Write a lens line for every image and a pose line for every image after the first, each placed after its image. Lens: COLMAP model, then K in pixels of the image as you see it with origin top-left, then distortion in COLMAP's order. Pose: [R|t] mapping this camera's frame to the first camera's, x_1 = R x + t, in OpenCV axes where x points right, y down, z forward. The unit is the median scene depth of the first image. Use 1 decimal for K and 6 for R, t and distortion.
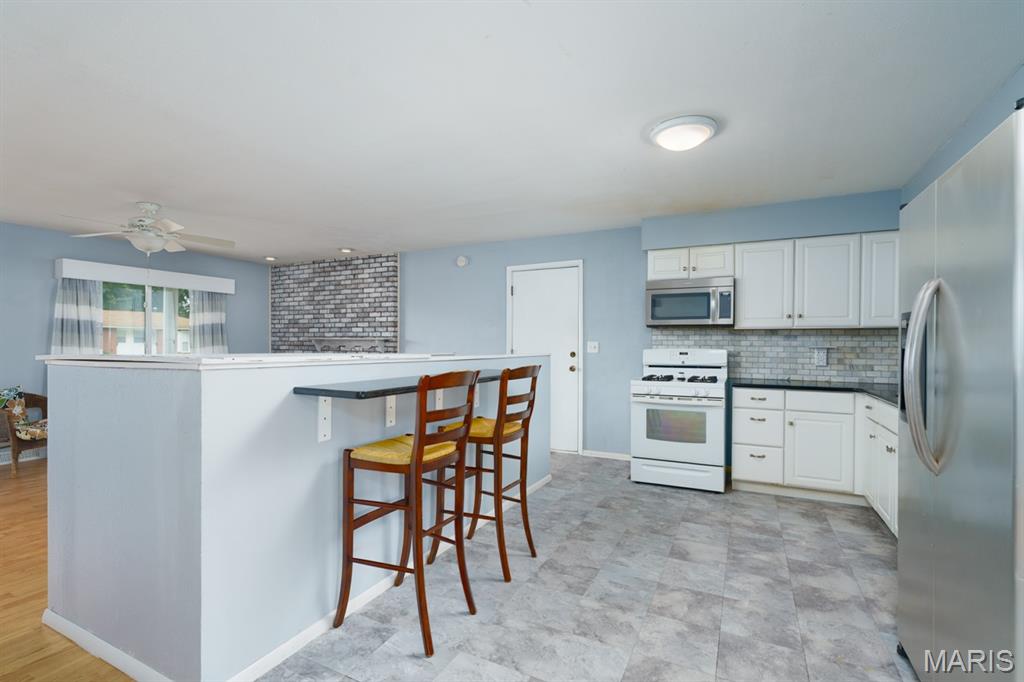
lens RADIAL K [[469.1, 0, 513.2], [0, 469.1, 345.6], [0, 0, 1]] dist [-0.003721, -0.000338]
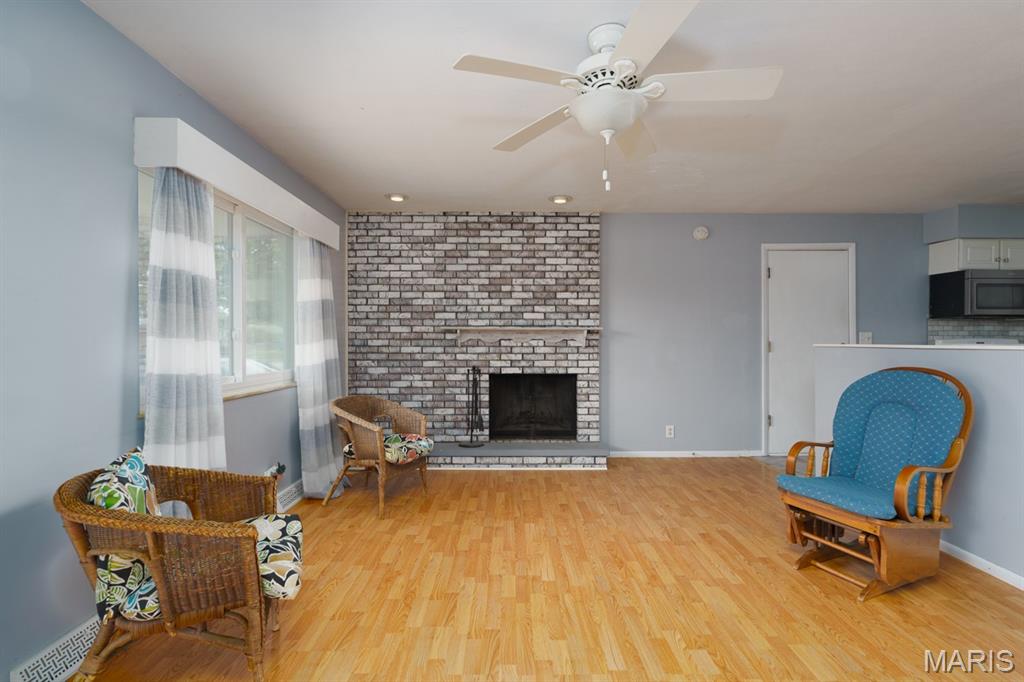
lens RADIAL K [[465.1, 0, 512.0], [0, 465.1, 341.0], [0, 0, 1]] dist [-0.002540, 0.000227]
pose [[0.889623, -0.003709, 0.456680, -1.041325], [0.006226, 0.999973, -0.004008, 0.009686], [-0.456653, 0.006409, 0.889622, 0.603491]]
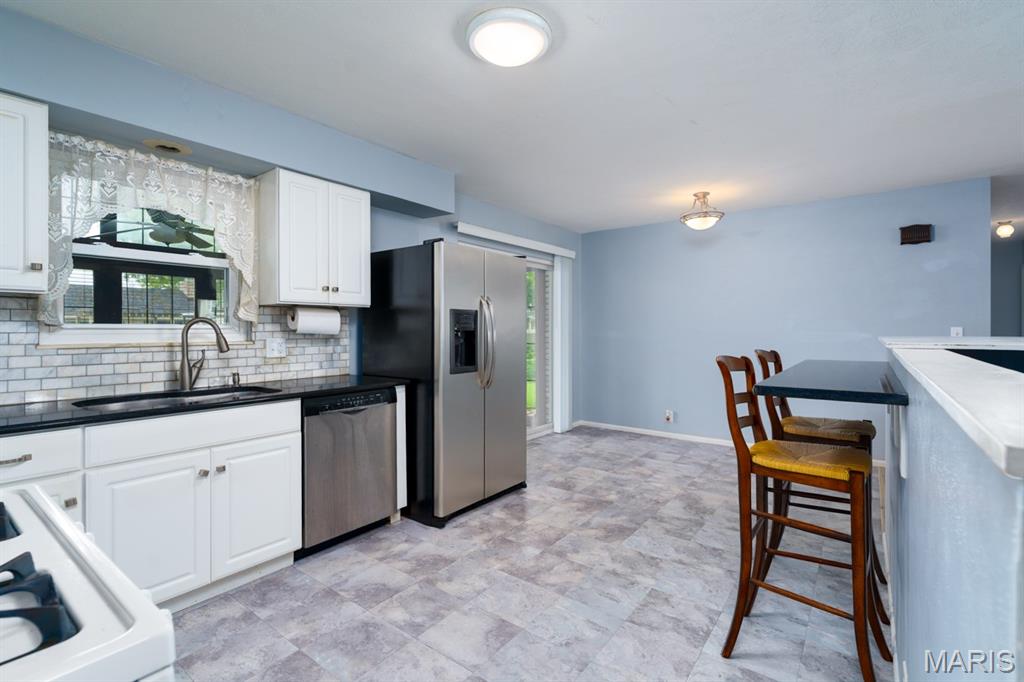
lens RADIAL K [[468.8, 0, 509.1], [0, 468.8, 332.1], [0, 0, 1]] dist [-0.003591, 0.000011]
pose [[-0.982889, -0.002969, 0.184175, 0.139871], [-0.001380, 0.999961, 0.008752, -0.001349], [-0.184193, 0.008348, -0.982855, 1.068295]]
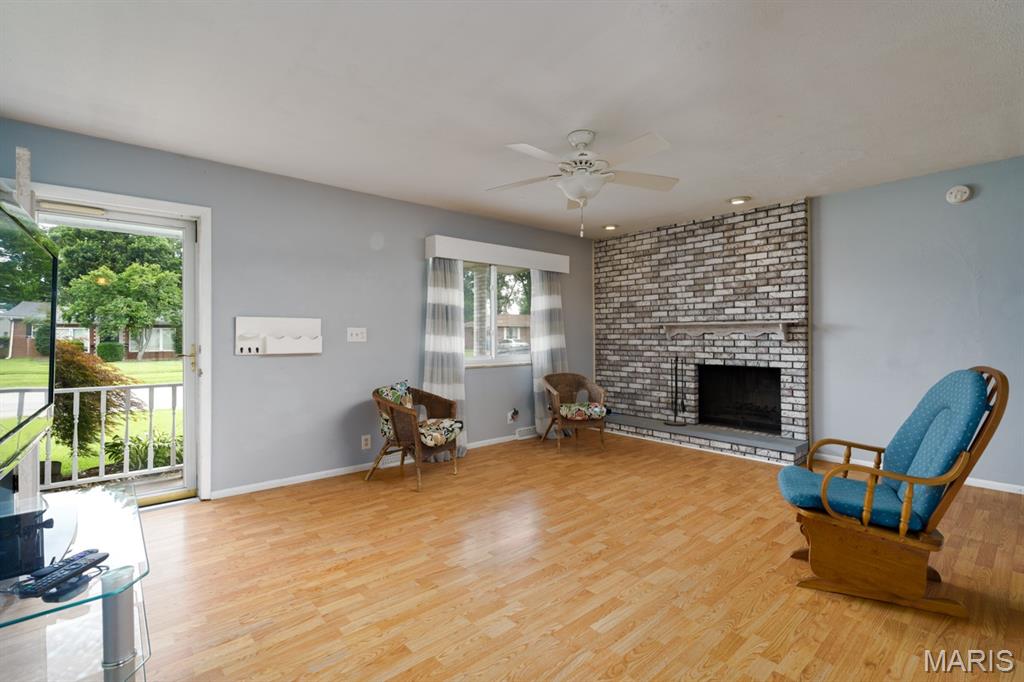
lens RADIAL K [[468.8, 0, 509.1], [0, 468.8, 332.1], [0, 0, 1]] dist [-0.003591, 0.000011]
pose [[0.924767, -0.011987, -0.380346, -0.582975], [0.006849, 0.999866, -0.014858, 0.012182], [0.380473, 0.011135, 0.924725, 0.275272]]
